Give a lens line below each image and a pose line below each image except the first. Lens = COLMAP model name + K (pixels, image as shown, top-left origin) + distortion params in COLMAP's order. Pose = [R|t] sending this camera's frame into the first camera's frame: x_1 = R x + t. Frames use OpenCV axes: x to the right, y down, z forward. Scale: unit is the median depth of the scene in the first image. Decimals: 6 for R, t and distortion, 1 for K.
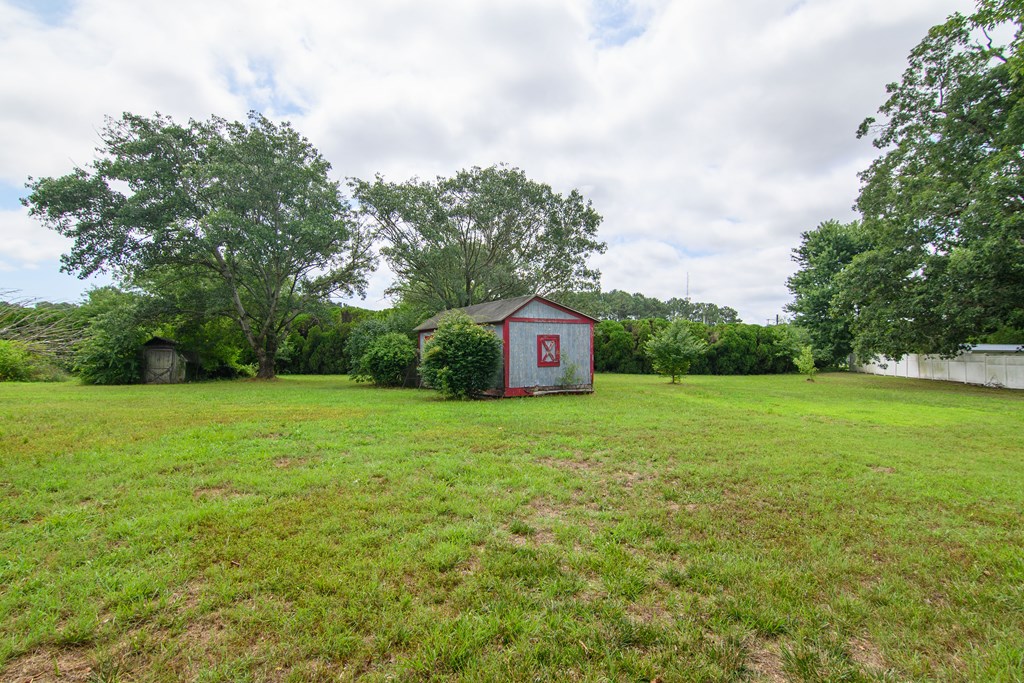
lens RADIAL K [[536.0, 0, 512.9], [0, 536.0, 355.4], [0, 0, 1]] dist [-0.011622, 0.000699]
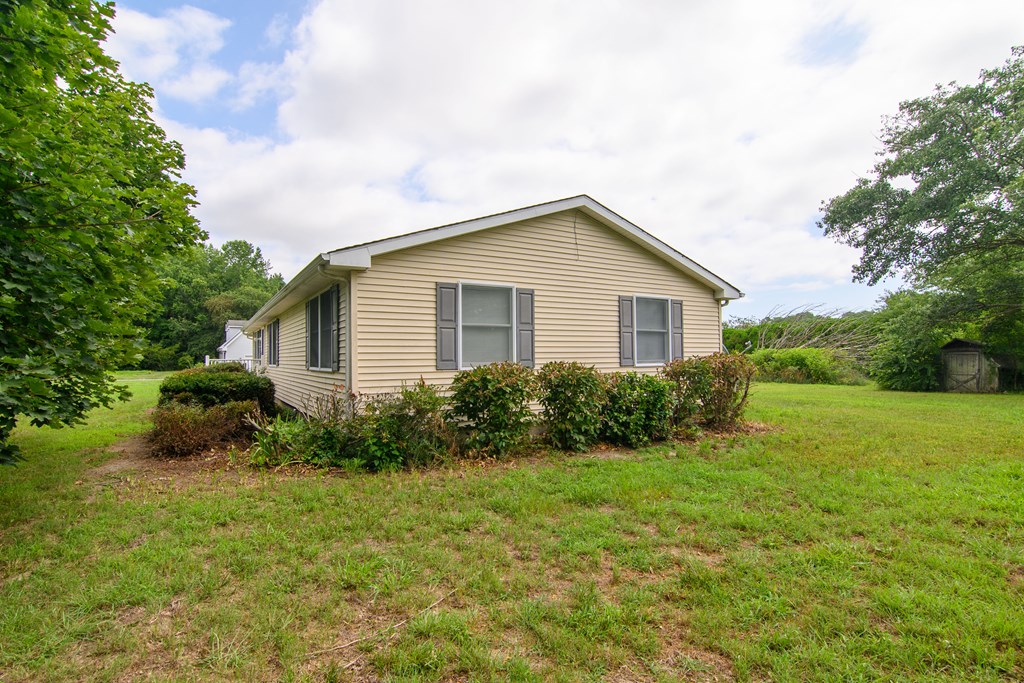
lens RADIAL K [[524.8, 0, 498.3], [0, 524.8, 335.8], [0, 0, 1]] dist [-0.036821, 0.015886]
pose [[0.243452, -0.056199, -0.968283, -0.037052], [0.013592, 0.998420, -0.054531, -0.004105], [0.969818, 0.000115, 0.243831, 0.072213]]
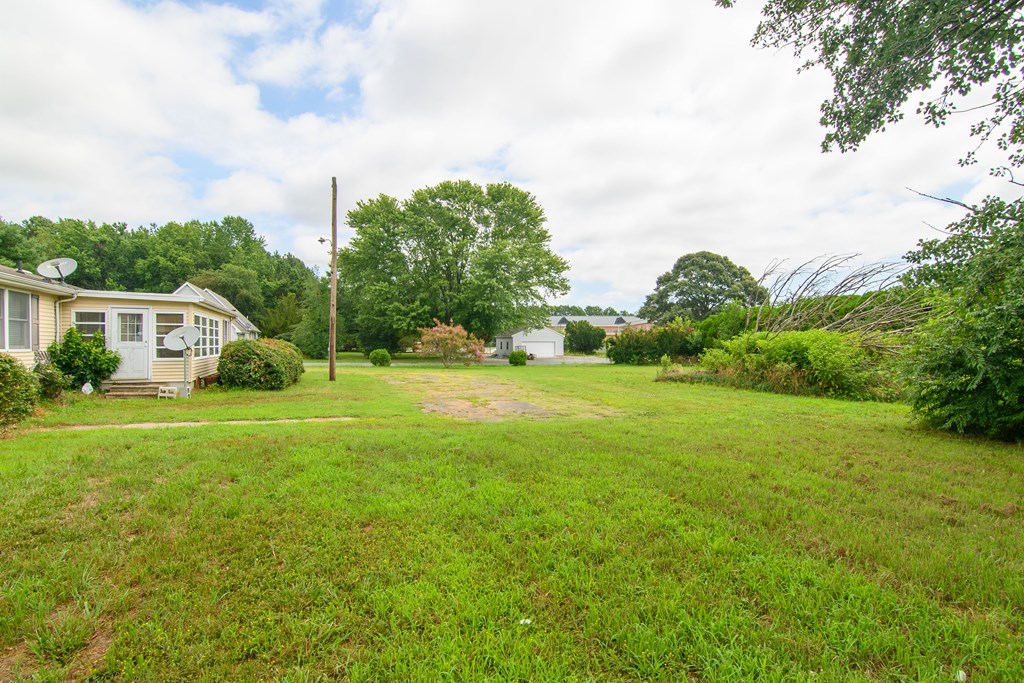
lens RADIAL K [[524.8, 0, 498.3], [0, 524.8, 335.8], [0, 0, 1]] dist [-0.036821, 0.015886]
pose [[0.097755, -0.023013, -0.994944, -0.514849], [-0.004344, 0.999713, -0.023550, -0.009000], [0.995201, 0.006624, 0.097627, 0.752218]]
